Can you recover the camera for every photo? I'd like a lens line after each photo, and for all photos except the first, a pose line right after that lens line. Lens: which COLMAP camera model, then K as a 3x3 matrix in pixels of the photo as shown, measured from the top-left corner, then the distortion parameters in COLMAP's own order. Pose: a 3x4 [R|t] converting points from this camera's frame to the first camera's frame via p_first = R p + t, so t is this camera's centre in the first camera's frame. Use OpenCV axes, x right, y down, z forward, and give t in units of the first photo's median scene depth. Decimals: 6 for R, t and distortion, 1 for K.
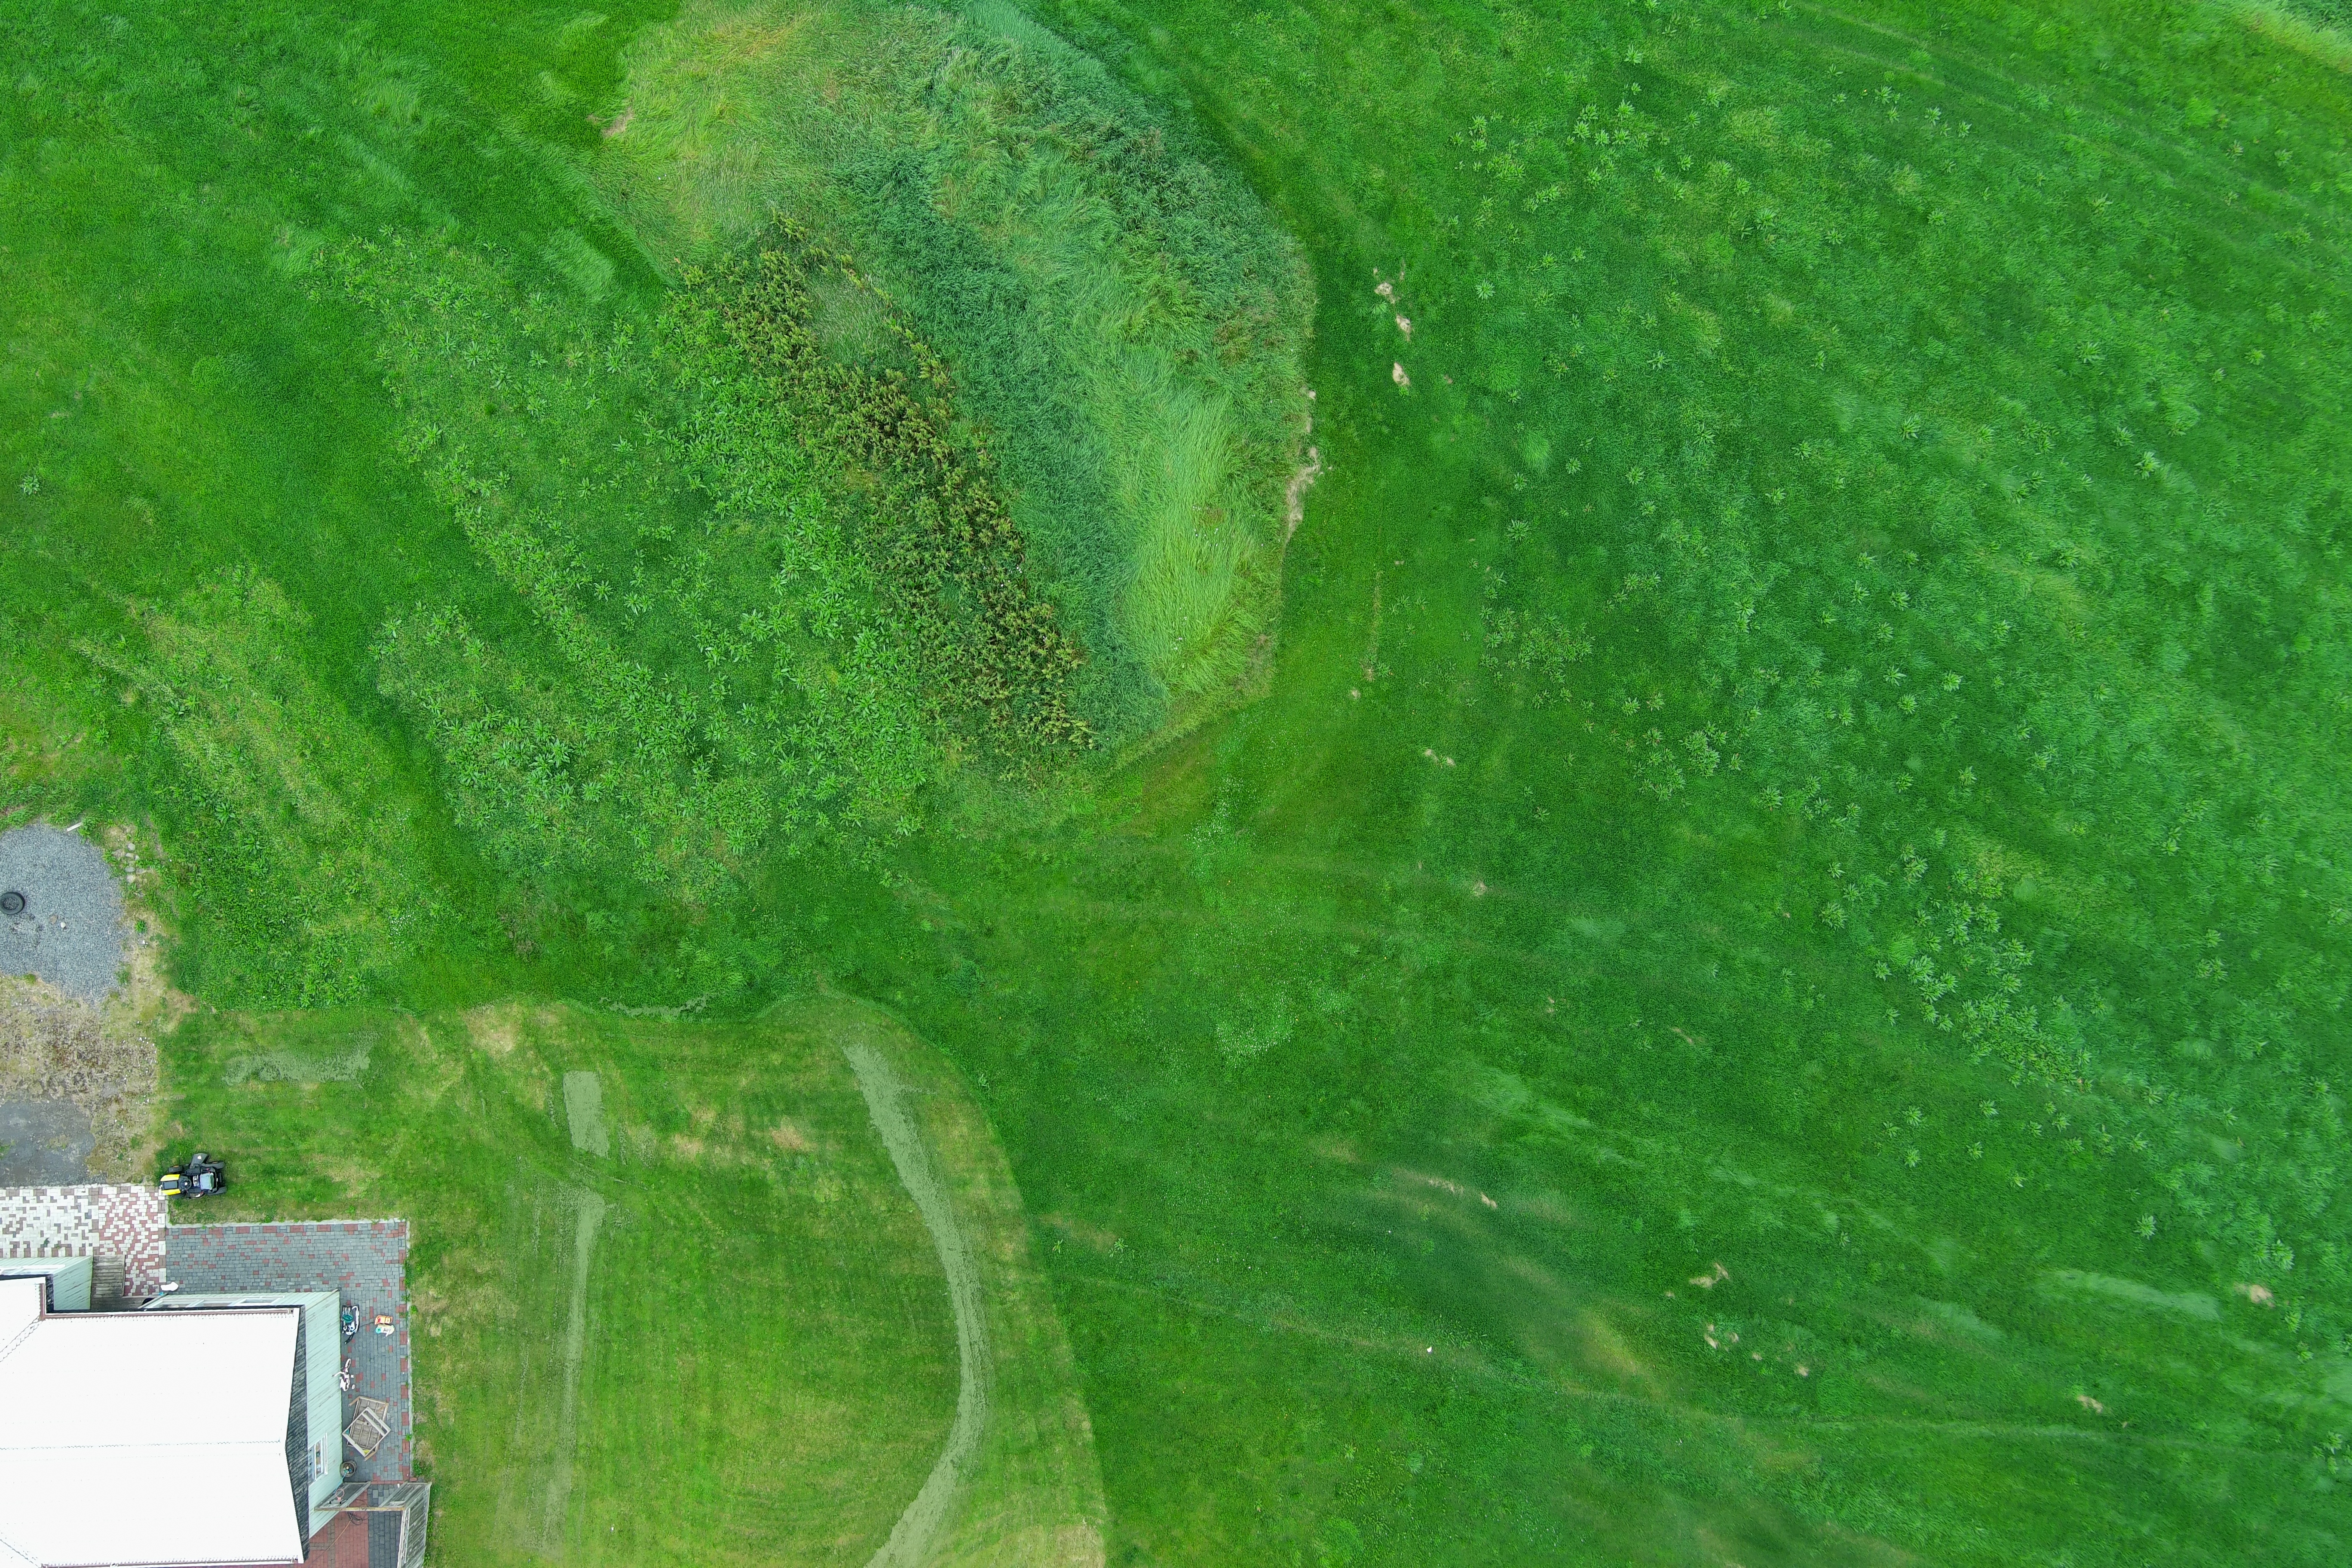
lens RADIAL K [[1778.8, 0, 1156.3], [0, 1778.8, 777.8], [0, 0, 1]] dist [0.005157, 0.002581]
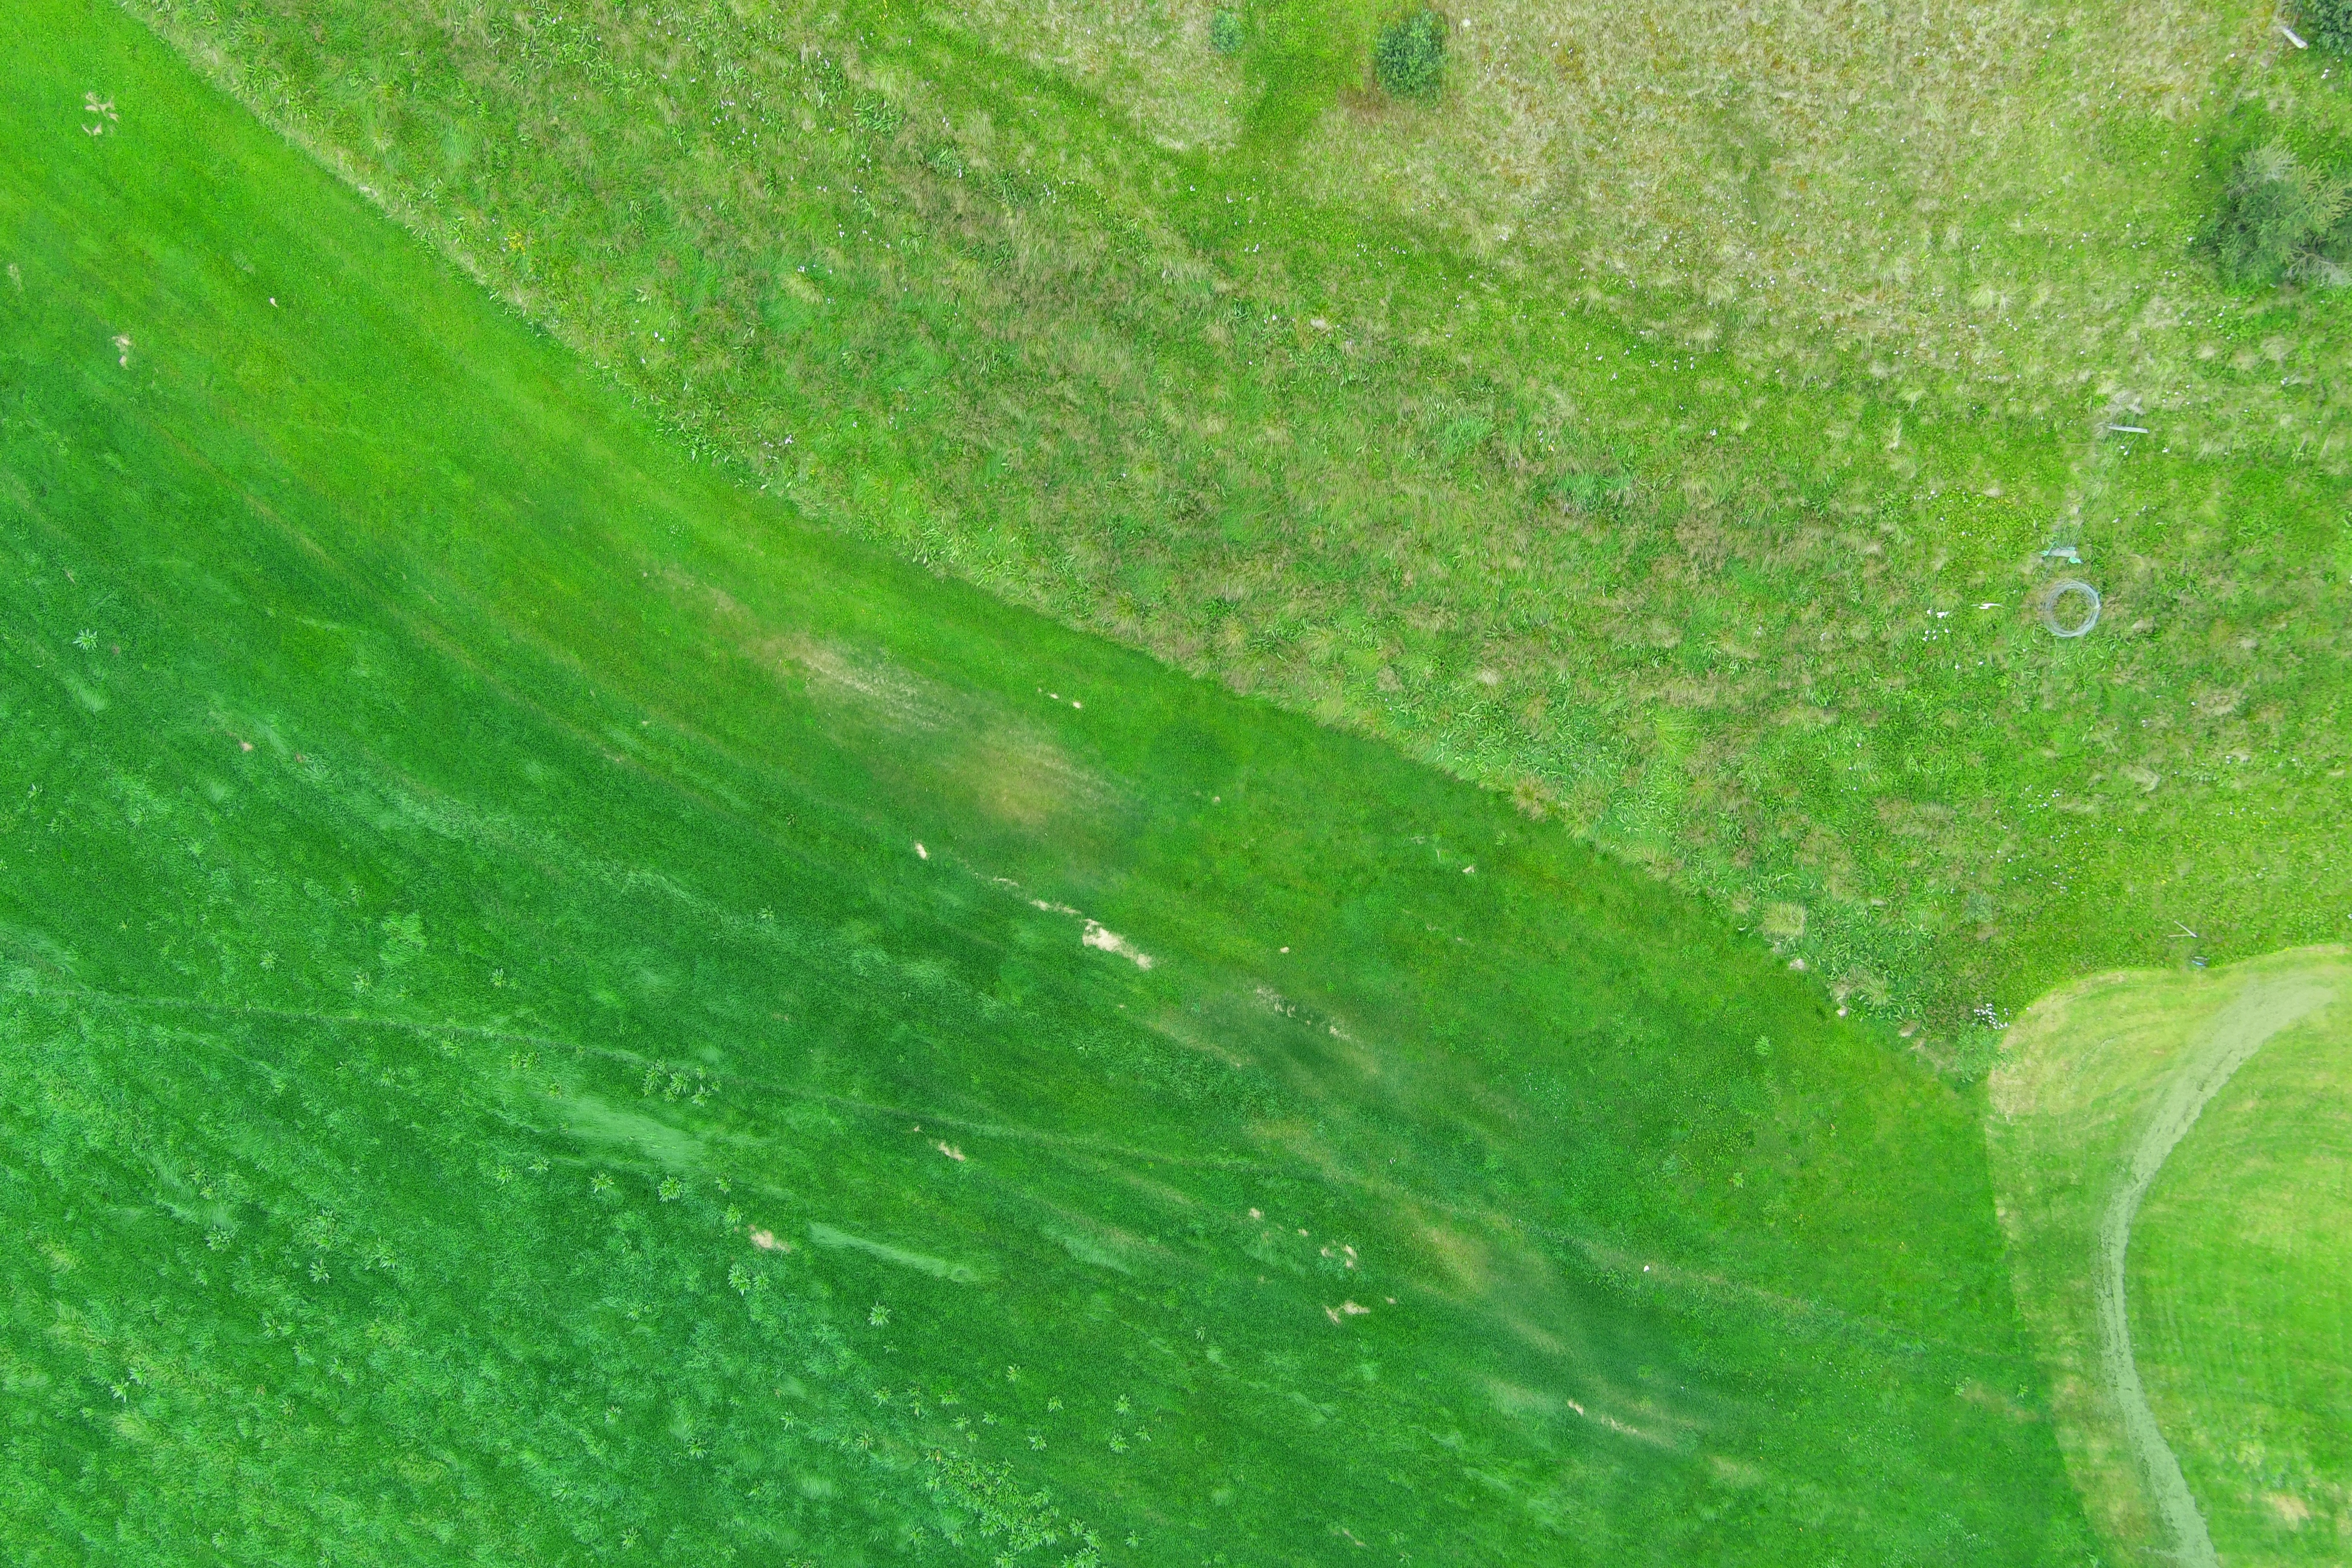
lens RADIAL K [[1778.8, 0, 1166.3], [0, 1778.8, 778.9], [0, 0, 1]] dist [0.005157, 0.002581]
pose [[-0.999481, -0.029982, -0.011789, 0.436362], [0.029984, -0.999550, 0.000026, 0.579860], [-0.011784, -0.000328, 0.999931, 0.011652]]
